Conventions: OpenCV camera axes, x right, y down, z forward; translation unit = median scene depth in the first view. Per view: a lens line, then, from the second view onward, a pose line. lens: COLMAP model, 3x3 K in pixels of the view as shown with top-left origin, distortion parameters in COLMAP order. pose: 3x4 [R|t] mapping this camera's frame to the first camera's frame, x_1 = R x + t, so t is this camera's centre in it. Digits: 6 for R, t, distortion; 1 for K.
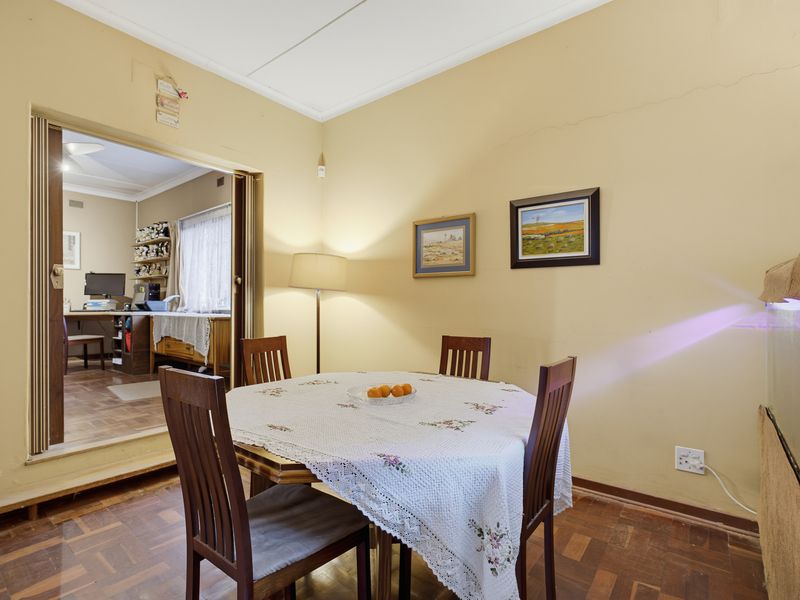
lens RADIAL K [[405.1, 0, 395.5], [0, 405.1, 303.0], [0, 0, 1]] dist [-0.005774, 0.000026]
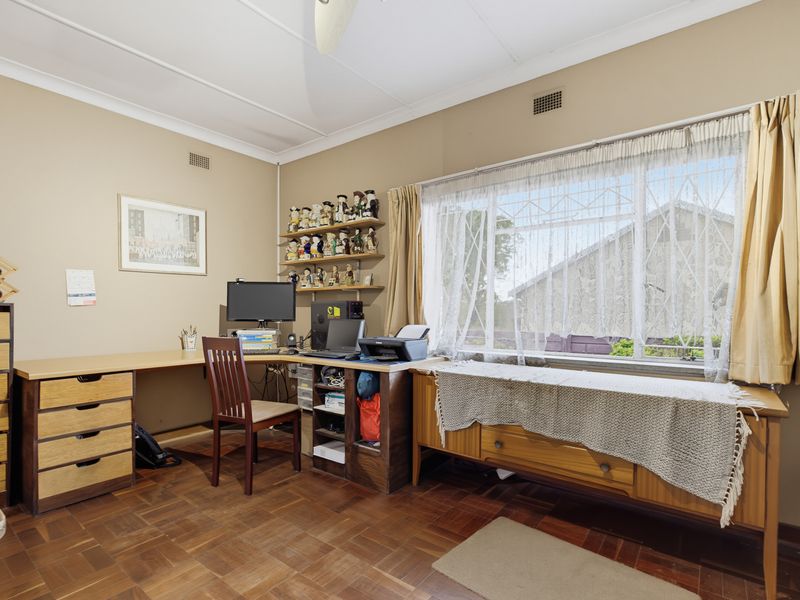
lens RADIAL K [[427.3, 0, 412.7], [0, 427.3, 319.5], [0, 0, 1]] dist [-0.001974, -0.000102]
pose [[0.999935, 0.002119, 0.011220, -0.503428], [-0.002356, 0.999772, 0.021201, -0.033817], [-0.011173, -0.021226, 0.999712, 0.391803]]
